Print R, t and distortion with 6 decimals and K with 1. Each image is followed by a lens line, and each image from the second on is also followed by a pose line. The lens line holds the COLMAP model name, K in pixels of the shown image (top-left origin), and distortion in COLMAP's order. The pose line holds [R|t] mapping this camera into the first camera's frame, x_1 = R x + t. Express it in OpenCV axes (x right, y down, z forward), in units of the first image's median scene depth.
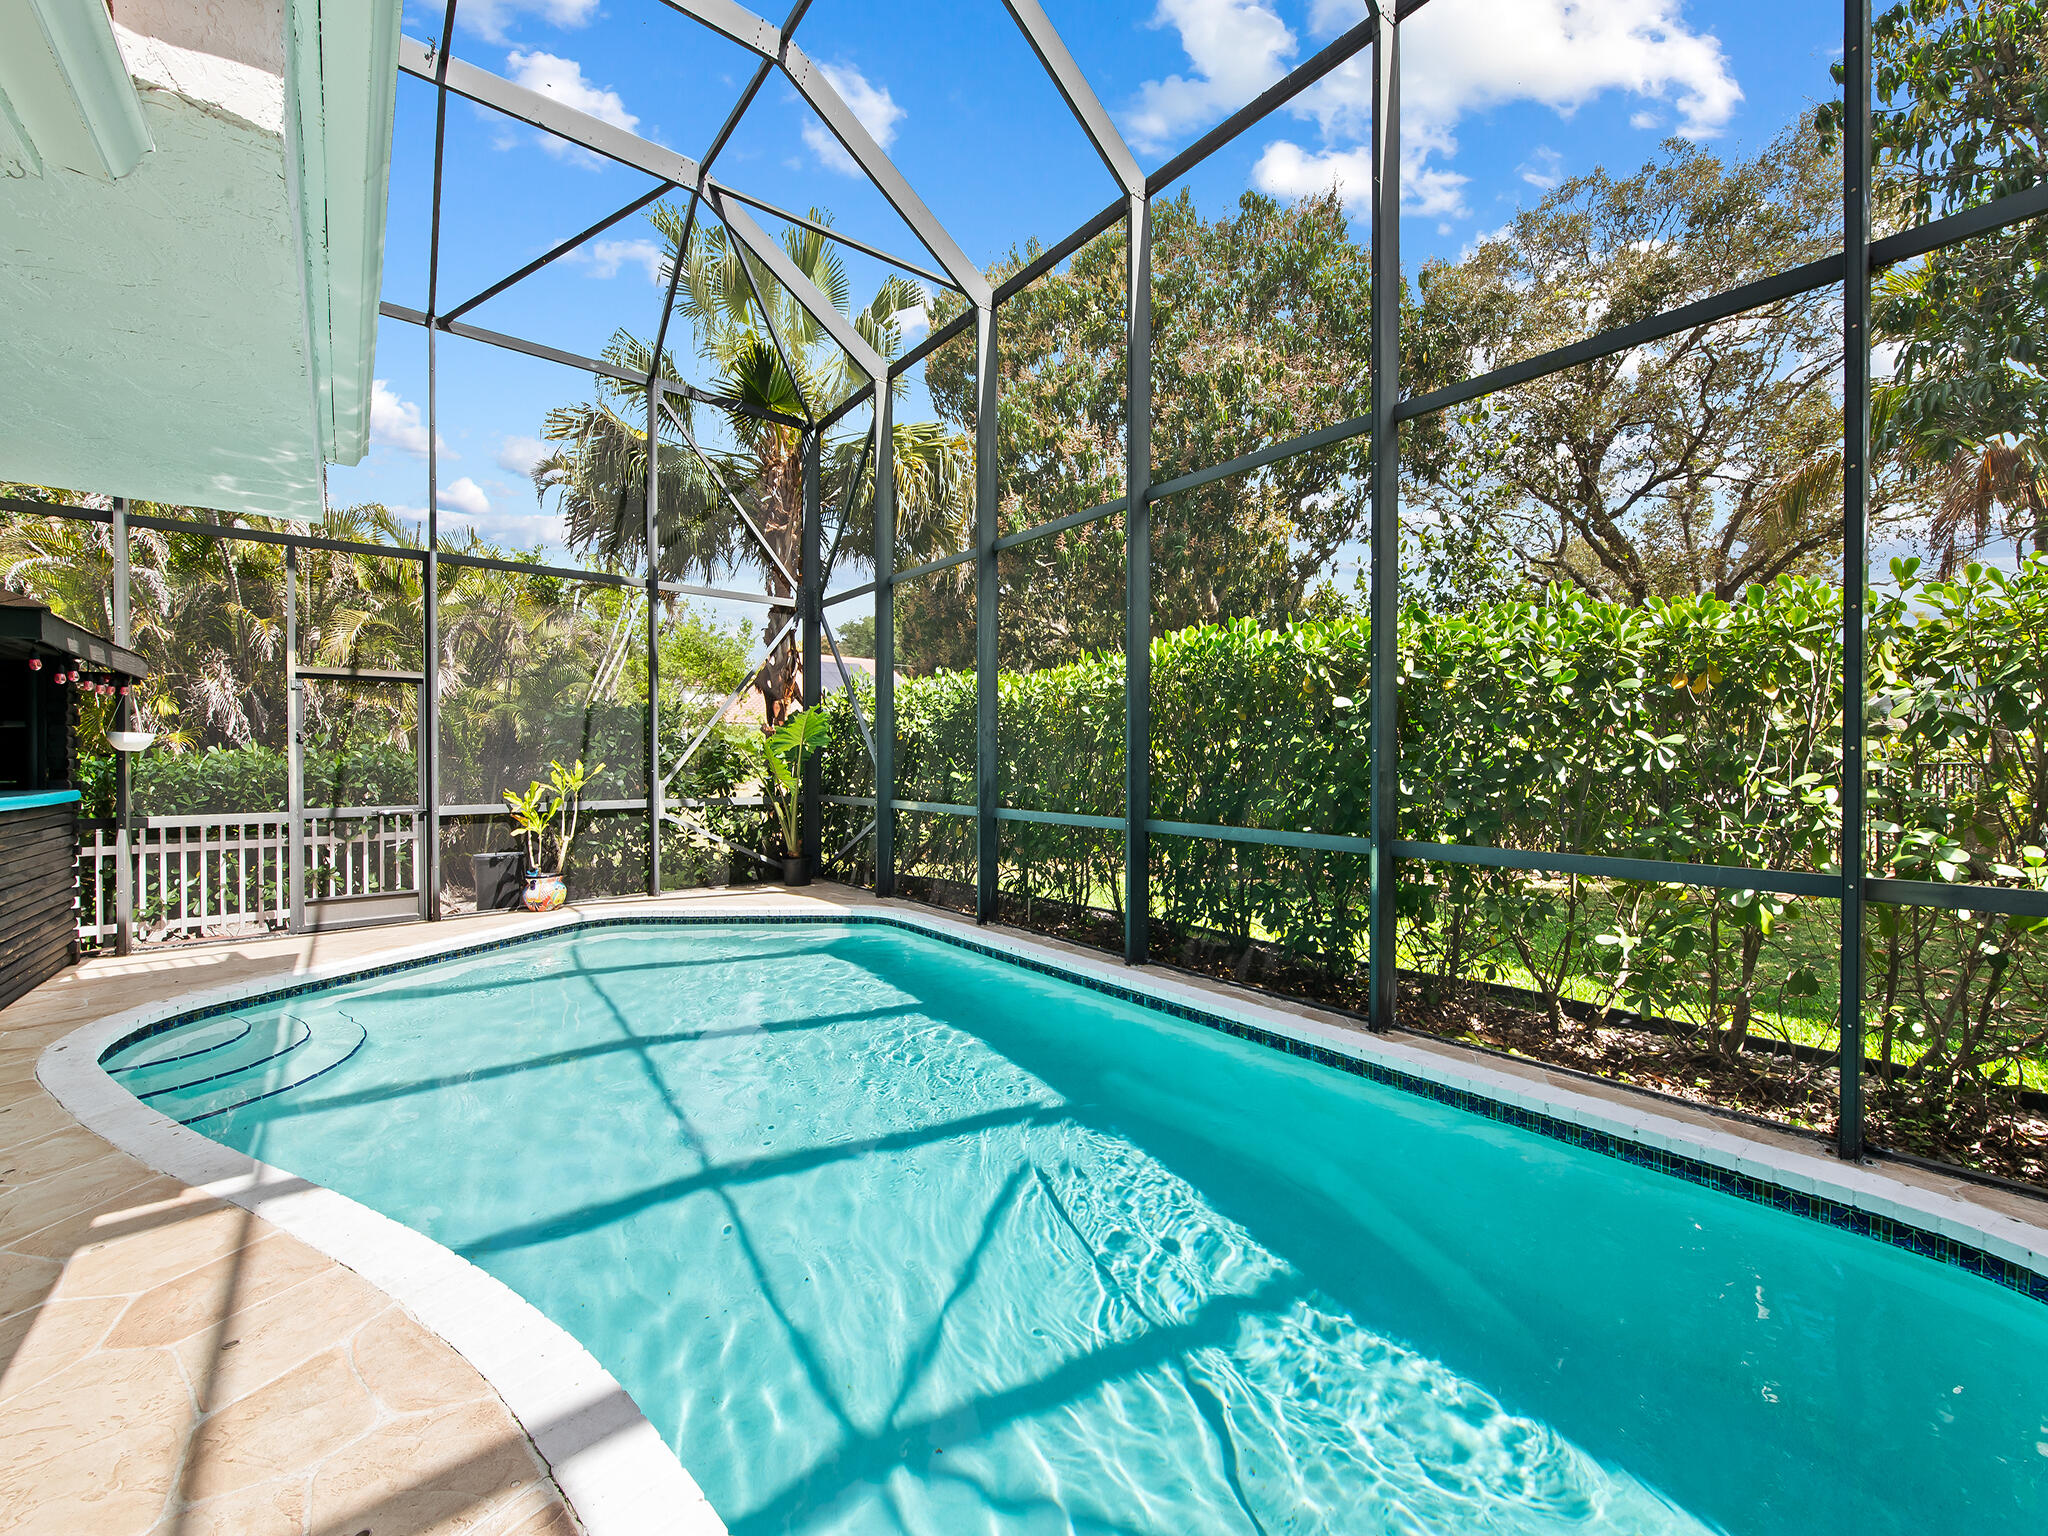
lens RADIAL K [[814.4, 0, 1024.0], [0, 814.4, 768.0], [0, 0, 1]] dist [-0.001399, -0.000436]
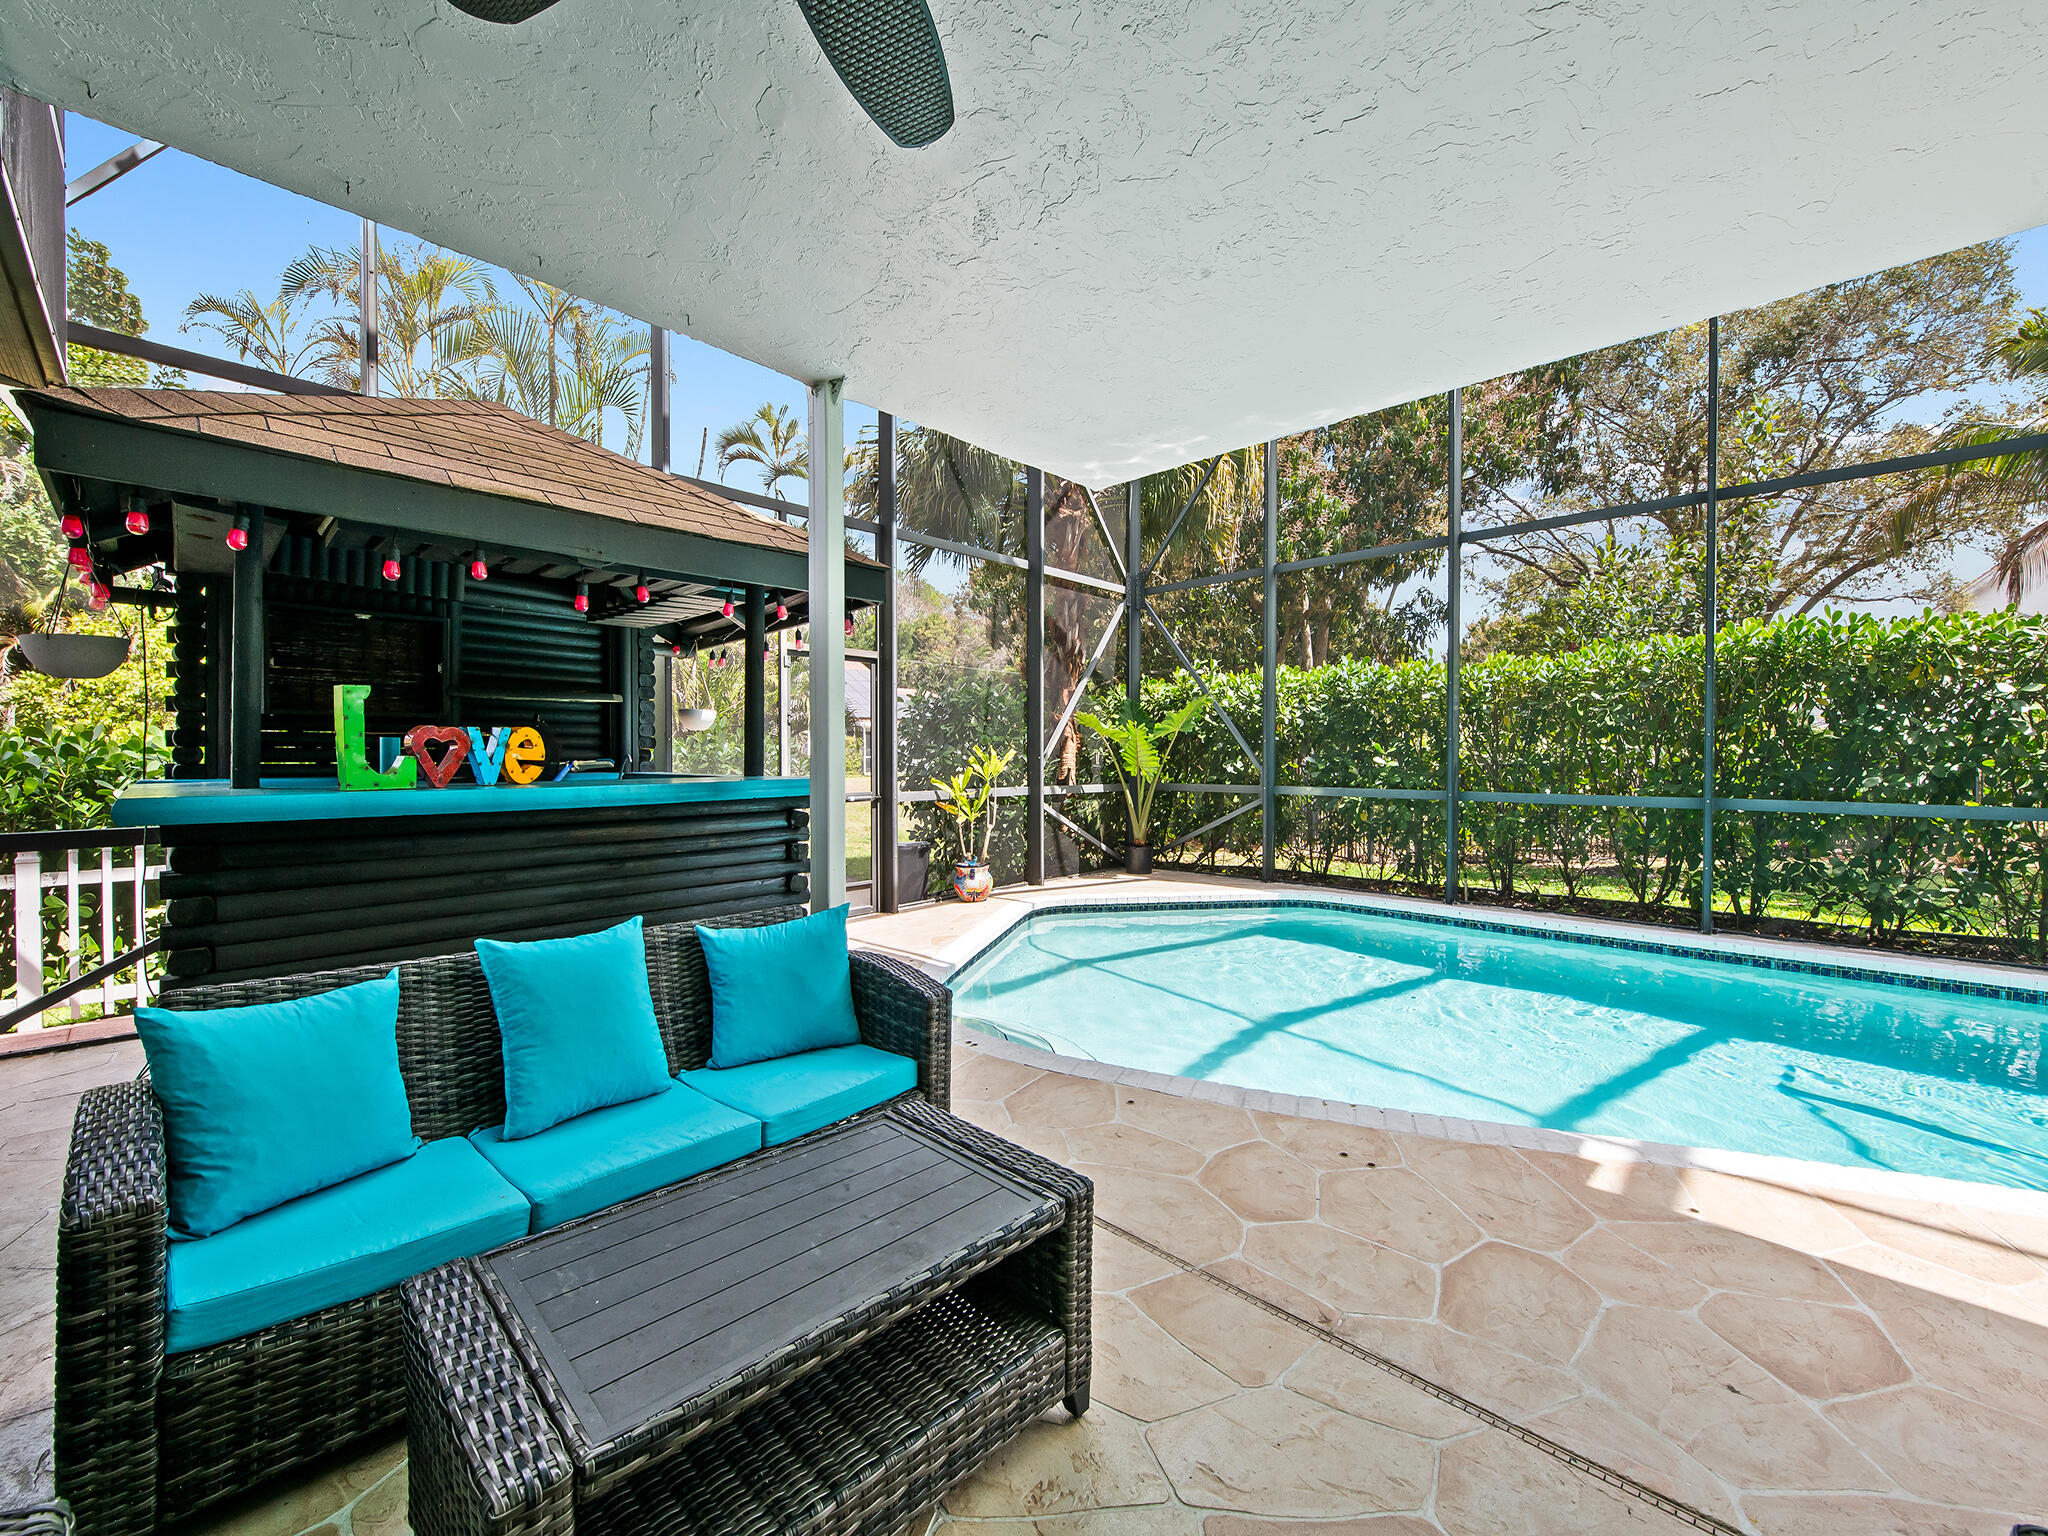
lens RADIAL K [[814.4, 0, 1024.0], [0, 814.4, 768.0], [0, 0, 1]] dist [-0.001399, -0.000436]
pose [[0.992225, -0.001018, 0.124449, -0.656106], [0.000706, 0.999997, 0.002547, 0.015141], [-0.124451, -0.002439, 0.992223, 0.036391]]
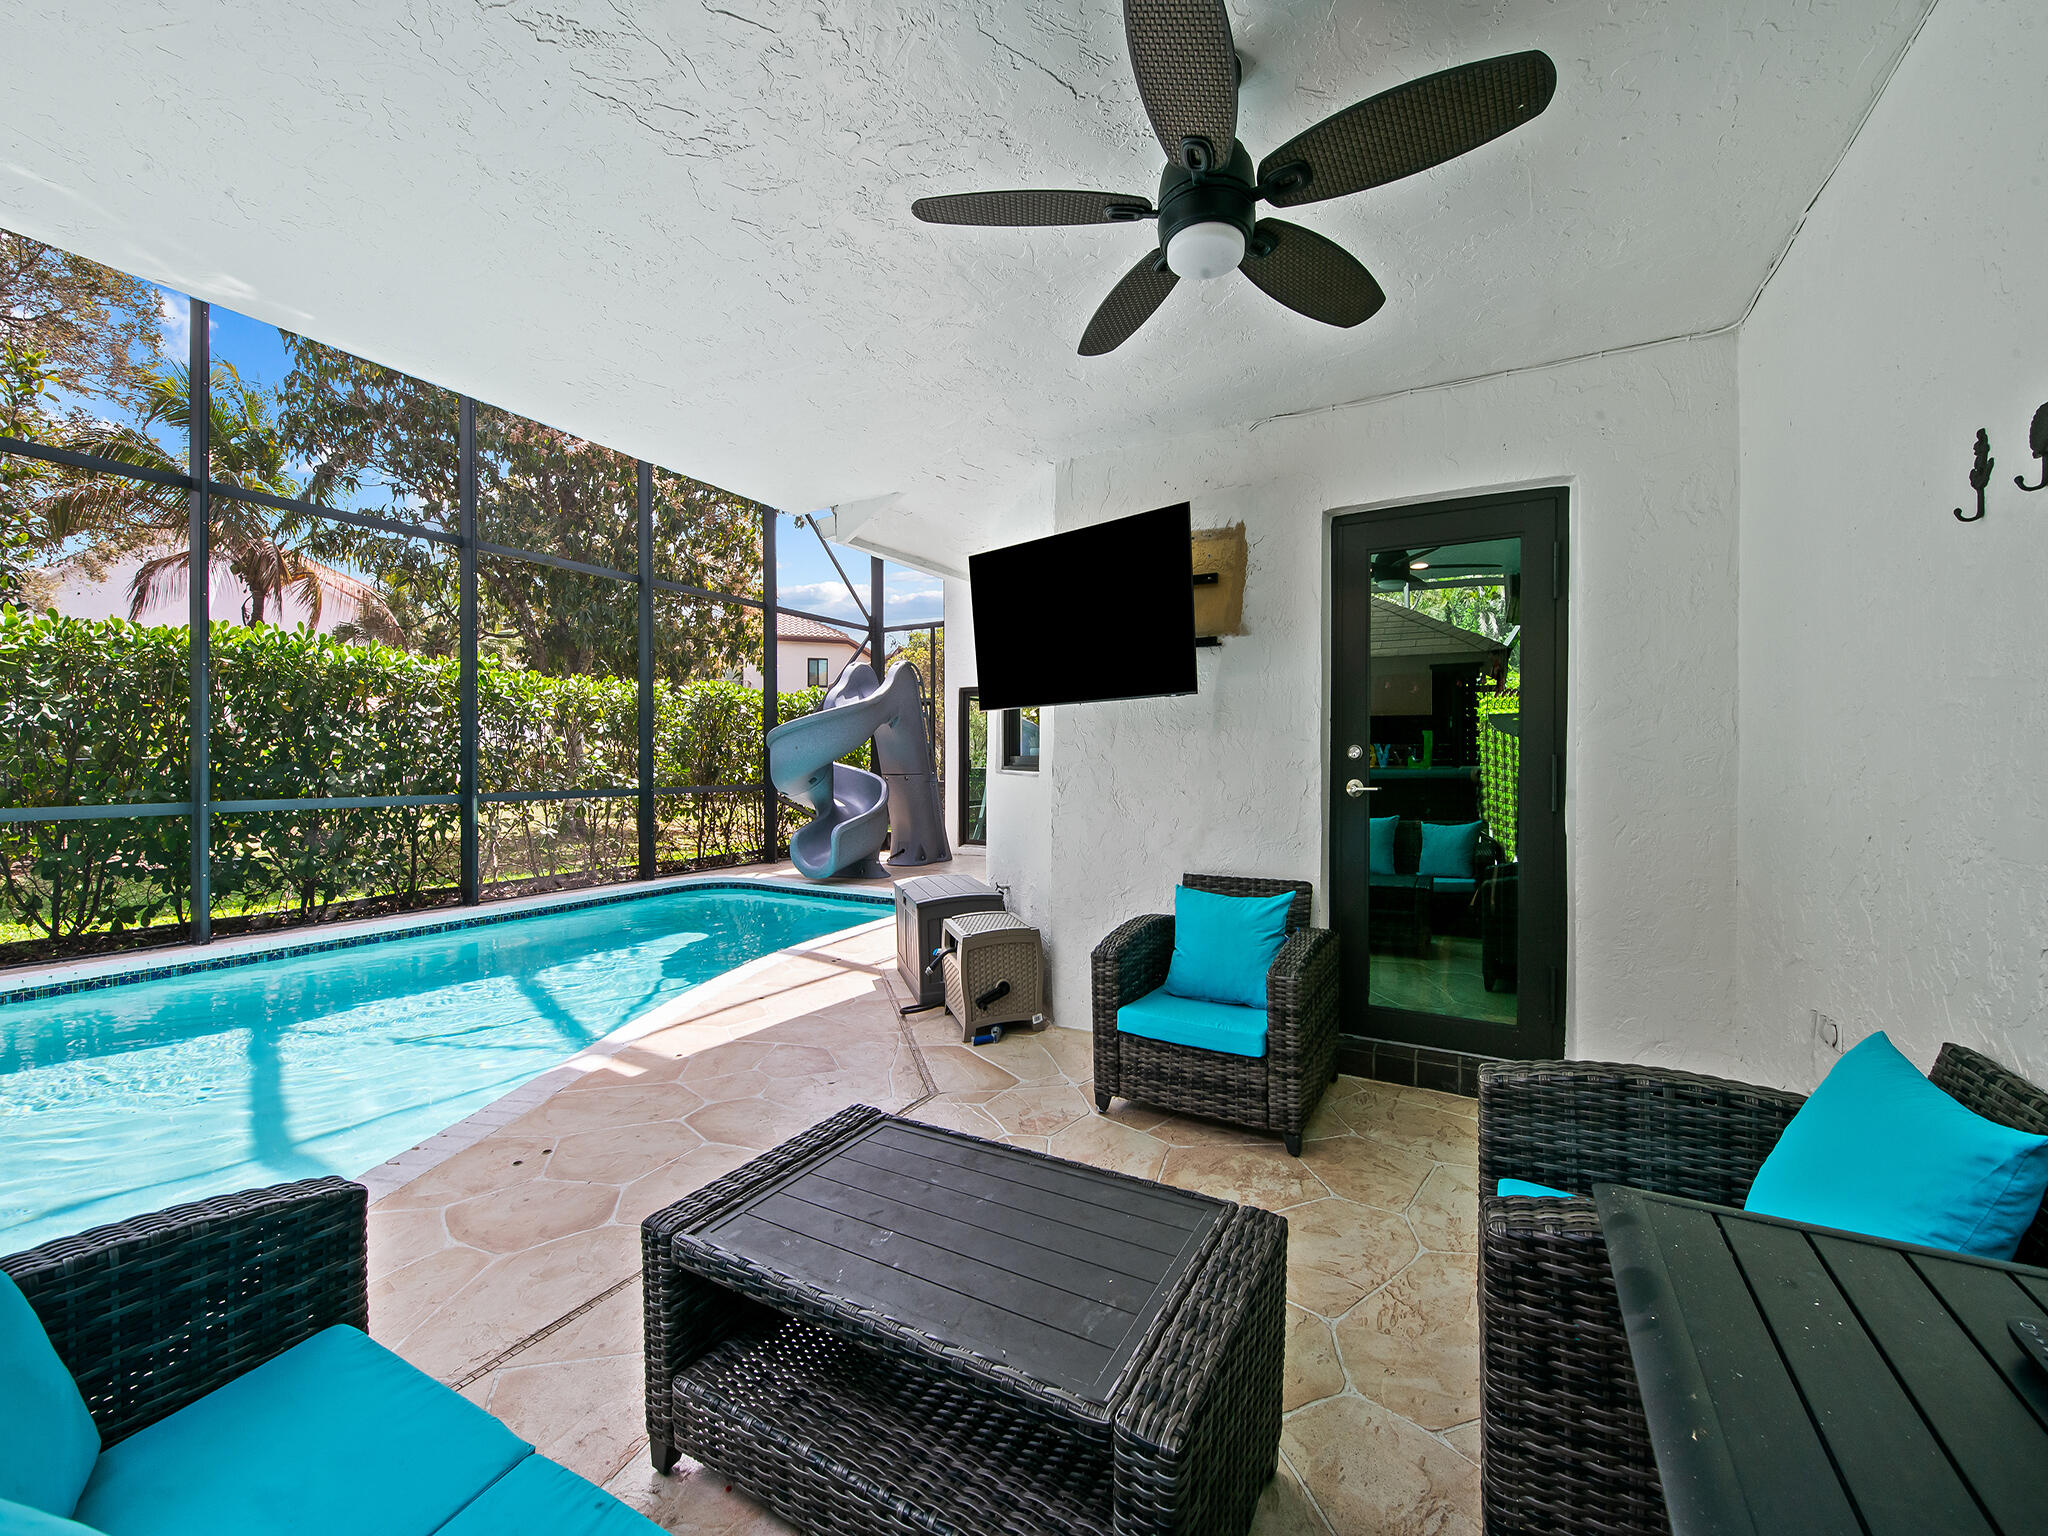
lens RADIAL K [[837.7, 0, 999.0], [0, 837.7, 759.9], [0, 0, 1]] dist [-0.000174, -0.000009]
pose [[-0.345654, -0.004205, 0.938353, -0.892337], [0.016429, 0.999810, 0.010532, 0.009333], [-0.938218, 0.019057, -0.345519, 0.303997]]
